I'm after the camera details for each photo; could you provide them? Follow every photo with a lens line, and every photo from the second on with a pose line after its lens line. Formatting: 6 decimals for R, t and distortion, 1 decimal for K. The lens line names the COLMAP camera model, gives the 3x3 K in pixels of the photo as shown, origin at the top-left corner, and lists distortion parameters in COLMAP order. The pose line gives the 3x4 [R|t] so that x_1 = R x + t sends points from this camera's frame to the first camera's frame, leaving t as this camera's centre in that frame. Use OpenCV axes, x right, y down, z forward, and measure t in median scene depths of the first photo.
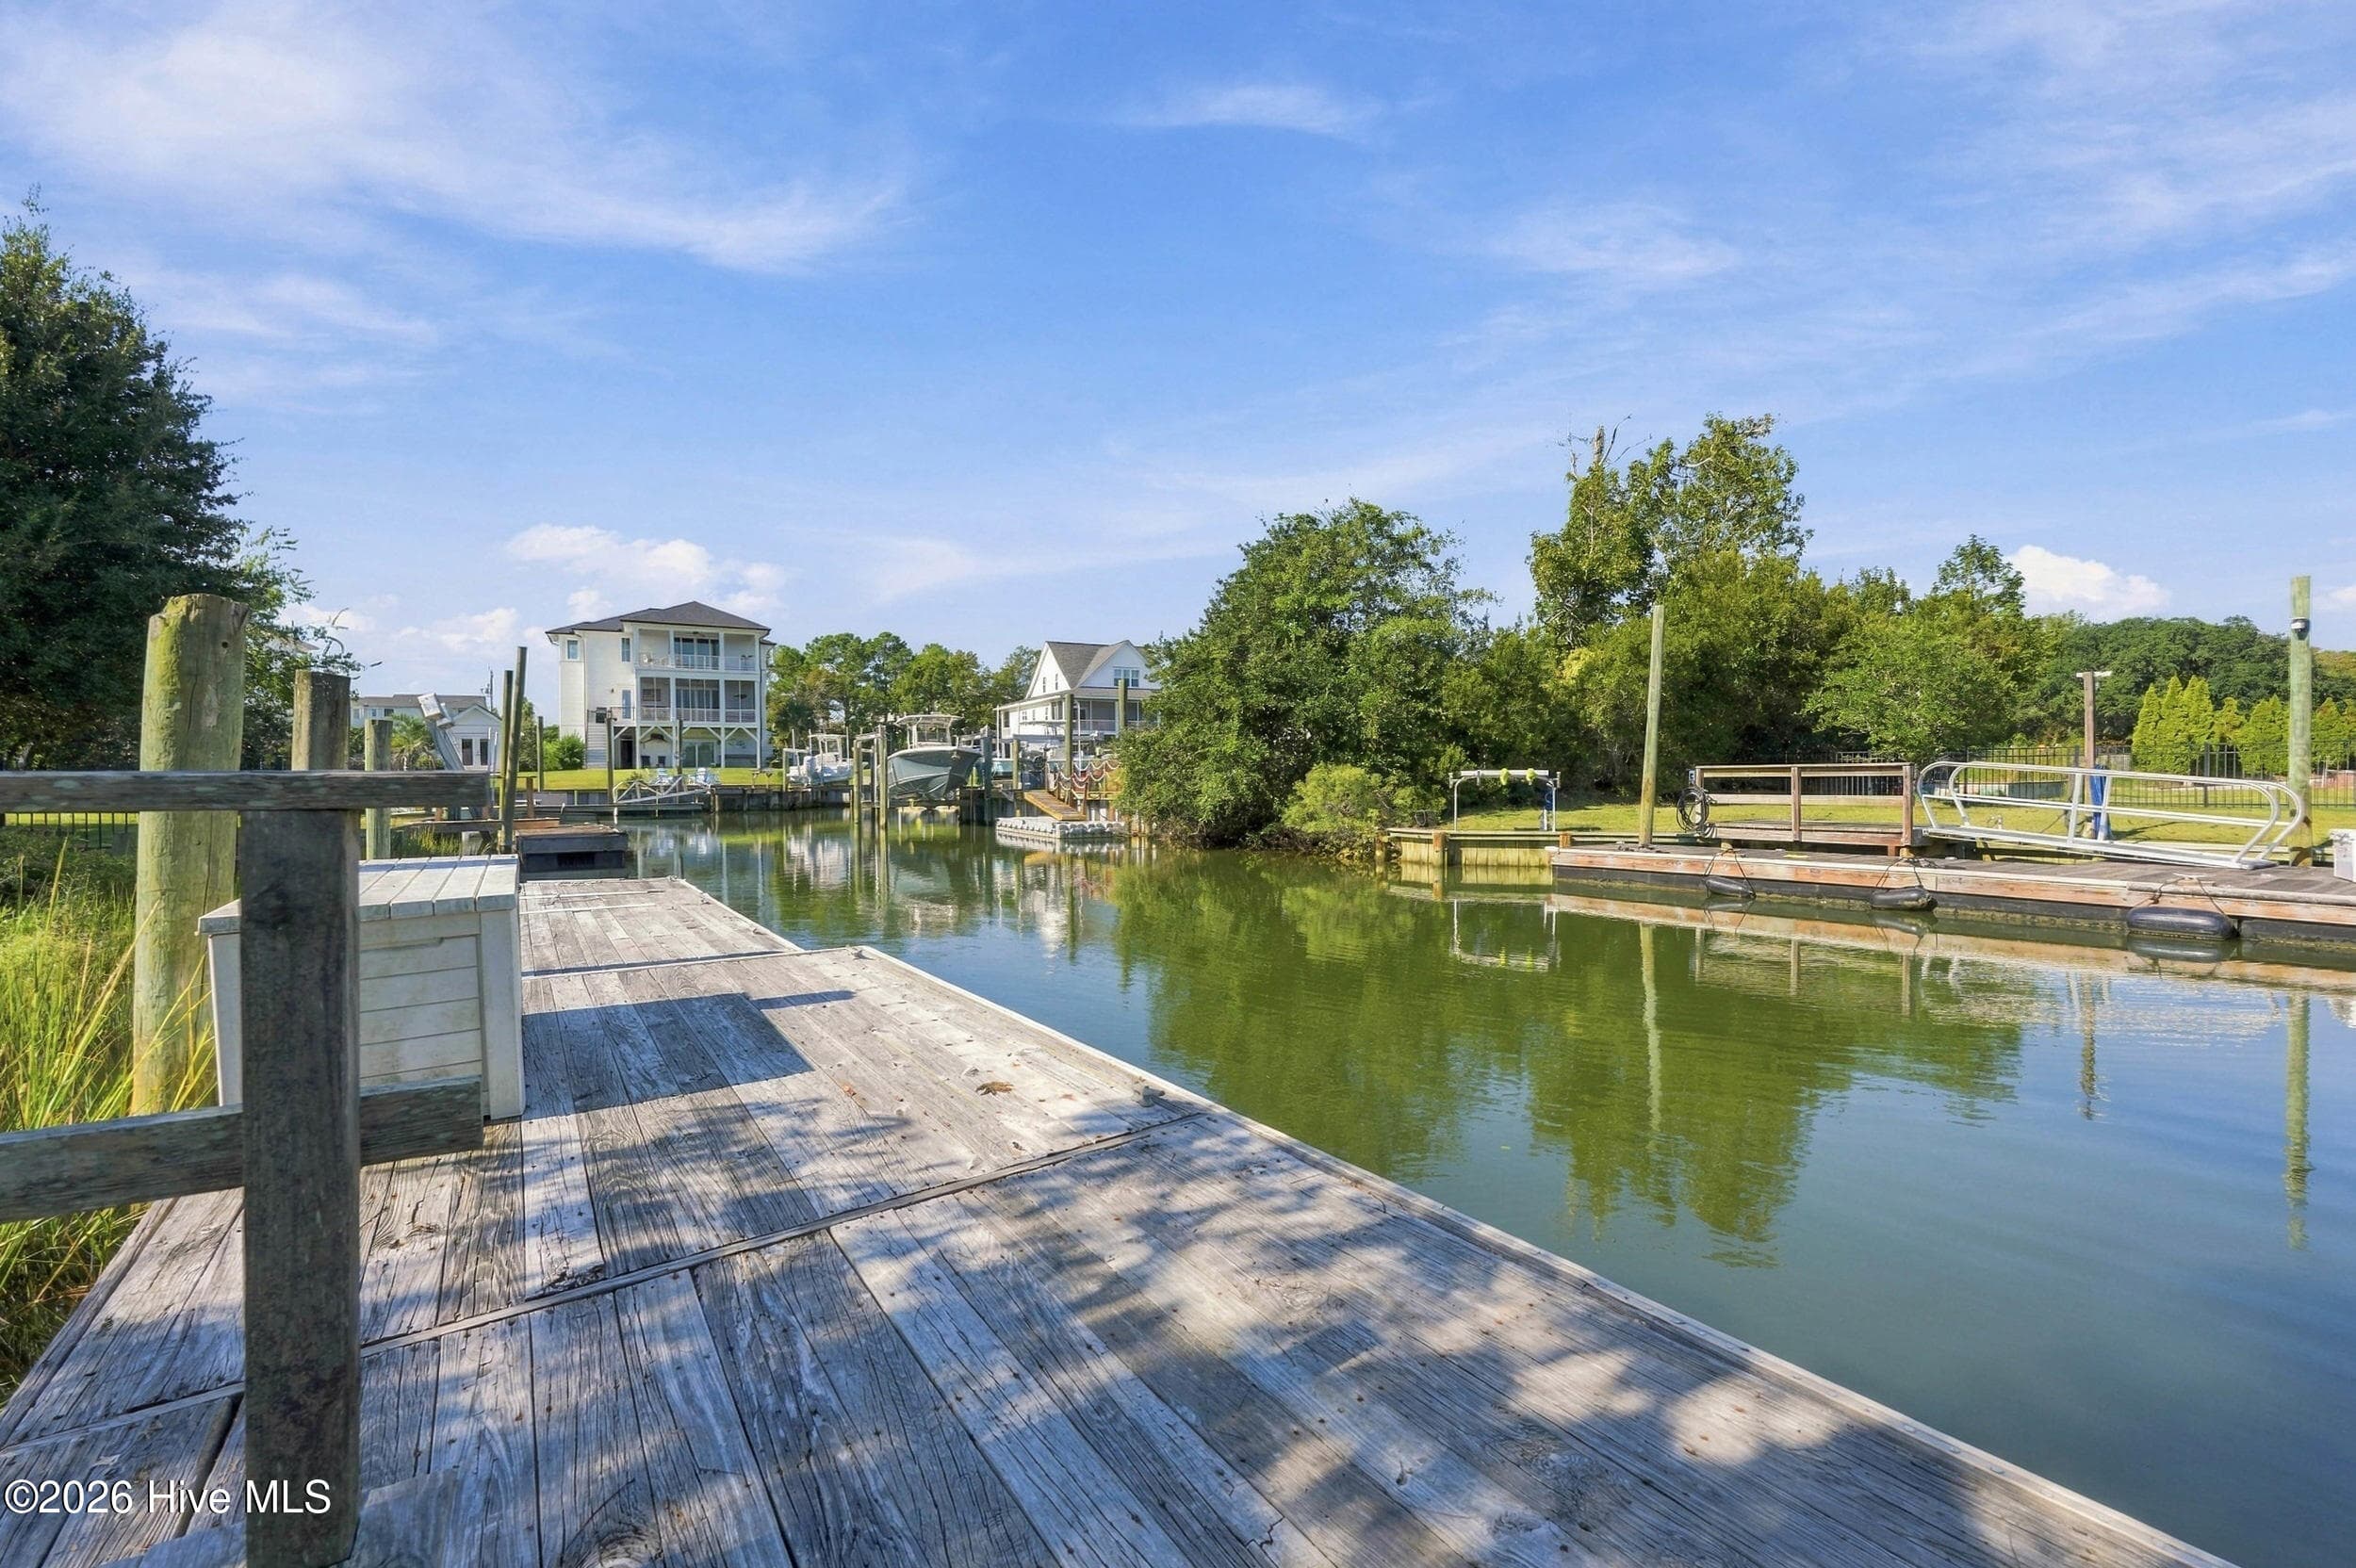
lens RADIAL K [[1032.8, 0, 1178.0], [0, 1032.8, 784.0], [0, 0, 1]] dist [-0.001141, -0.000979]
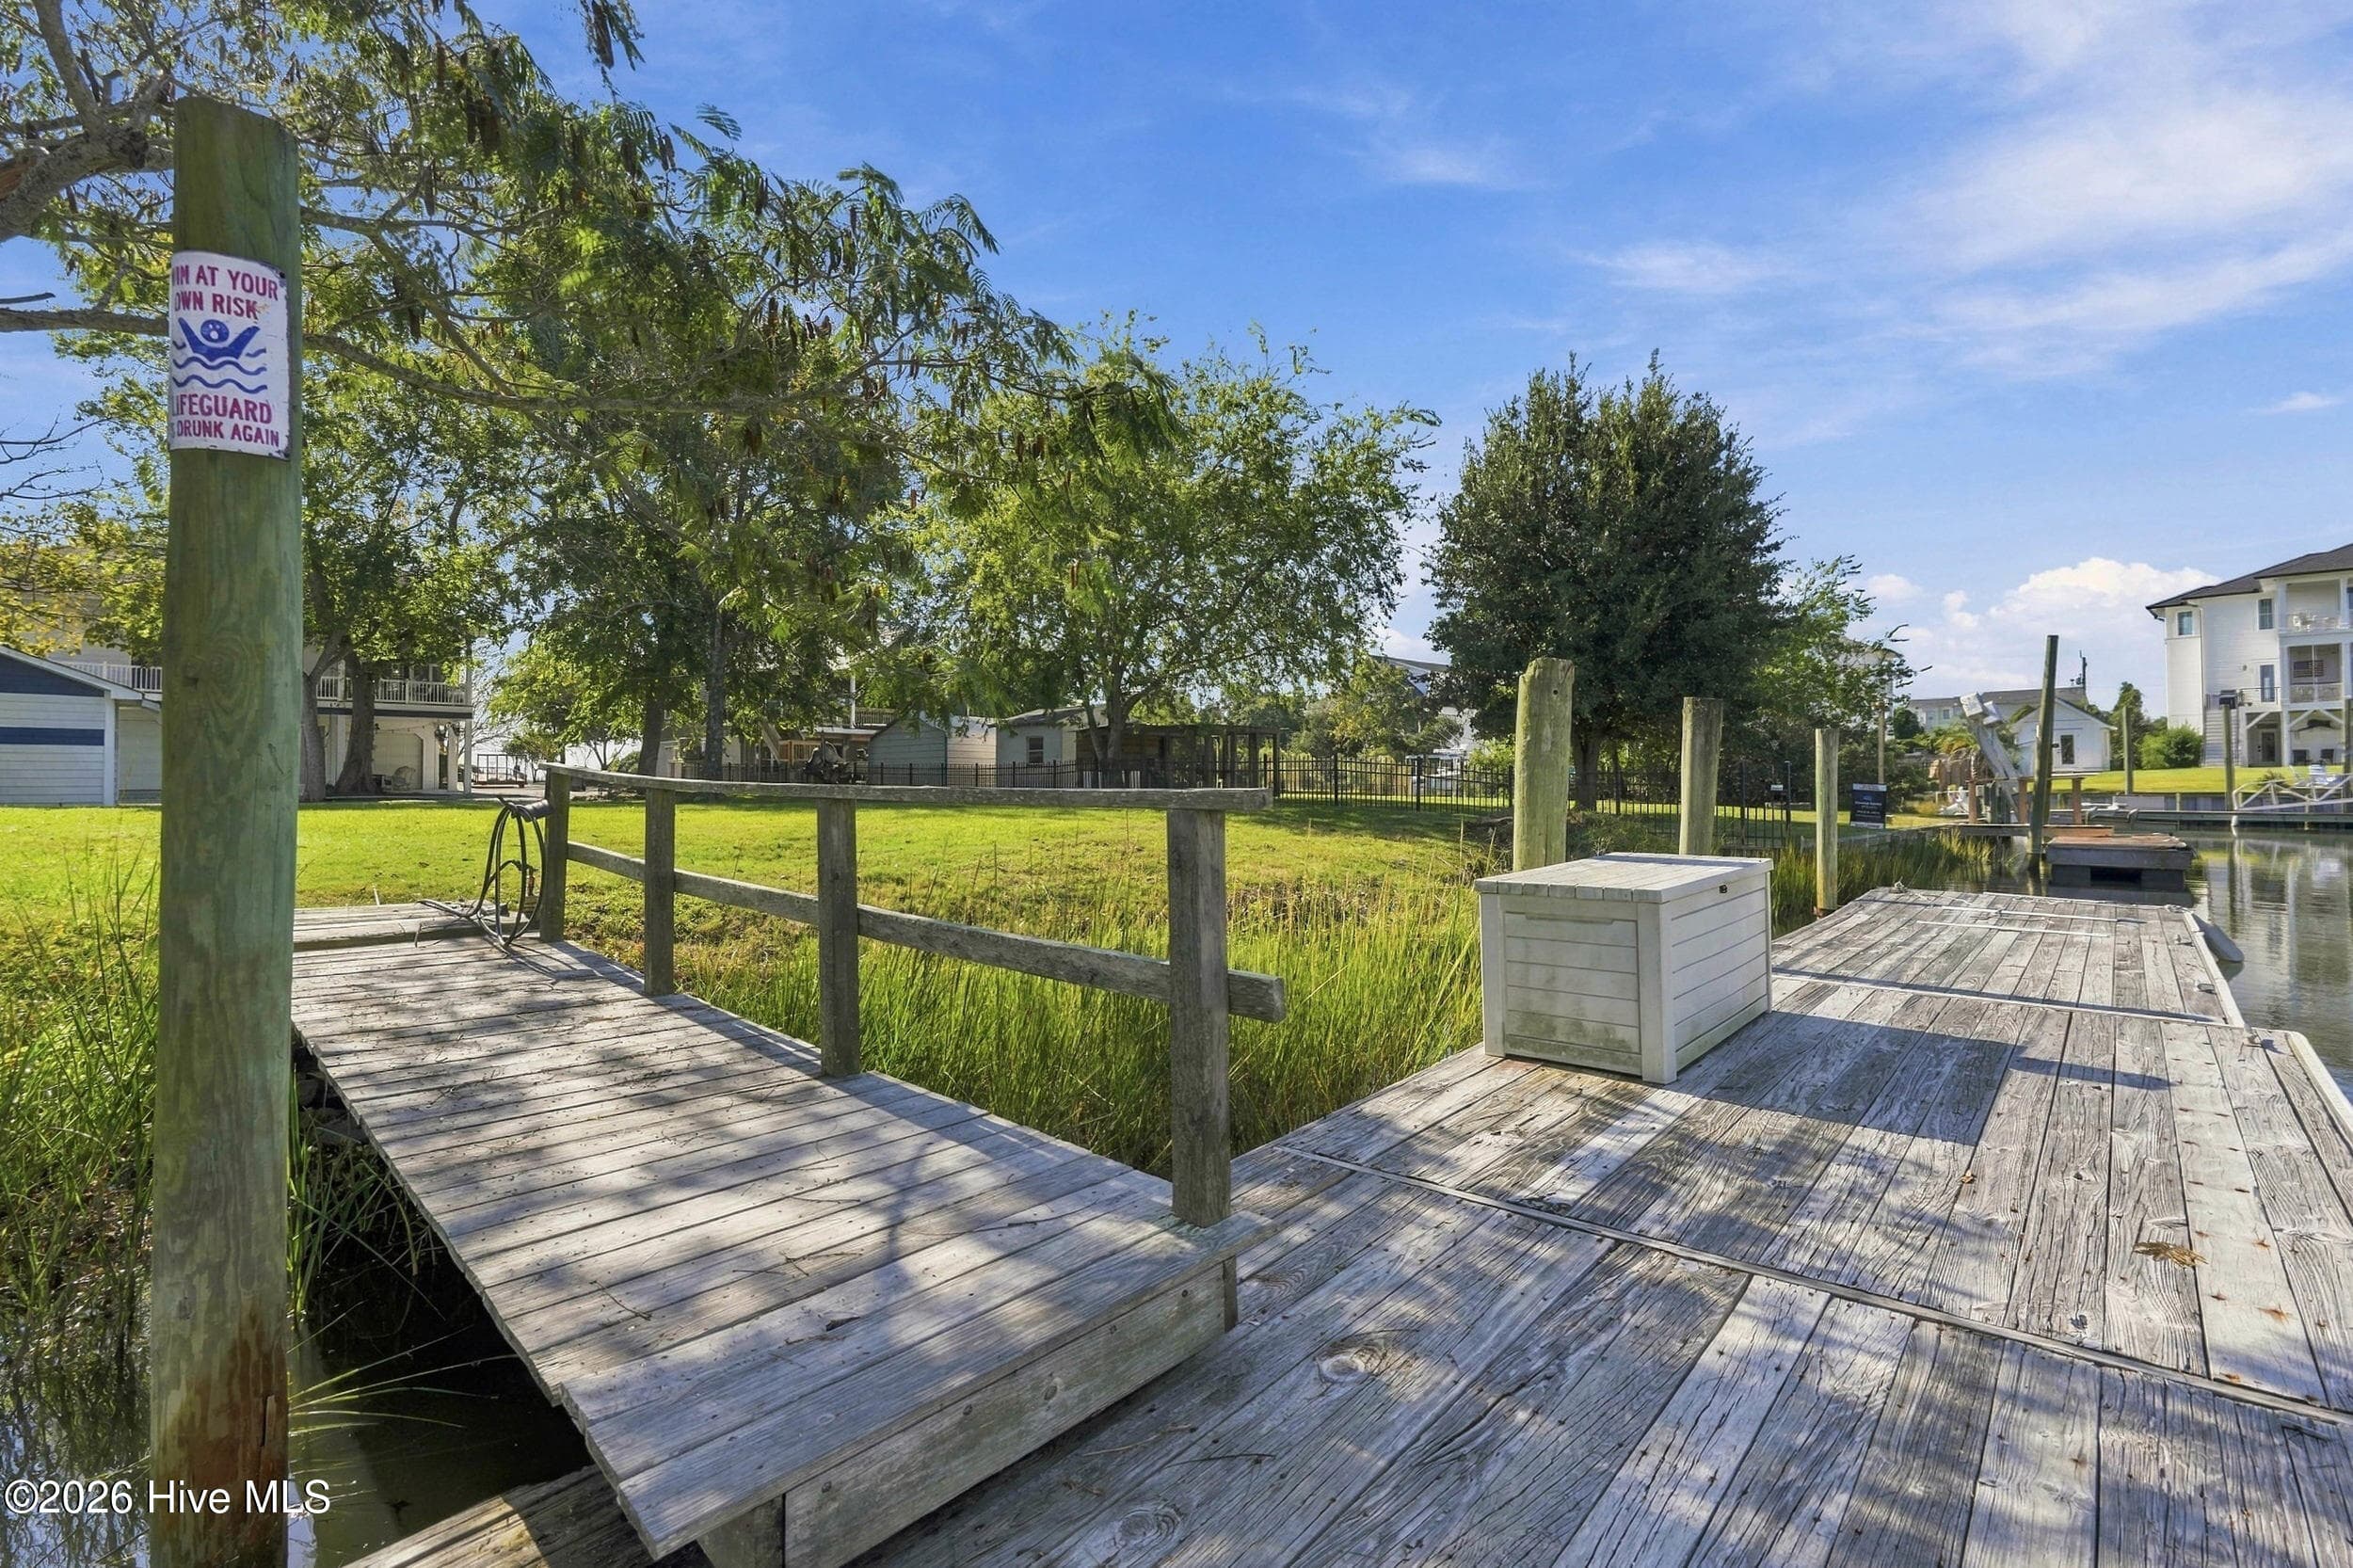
lens RADIAL K [[1031.5, 0, 1176.5], [0, 1031.5, 784.0], [0, 0, 1]] dist [-0.001141, -0.000979]
pose [[0.223058, 0.012574, -0.974724, 0.356217], [-0.008814, 0.999902, 0.010882, -0.023168], [0.974765, 0.006164, 0.223147, 0.201192]]
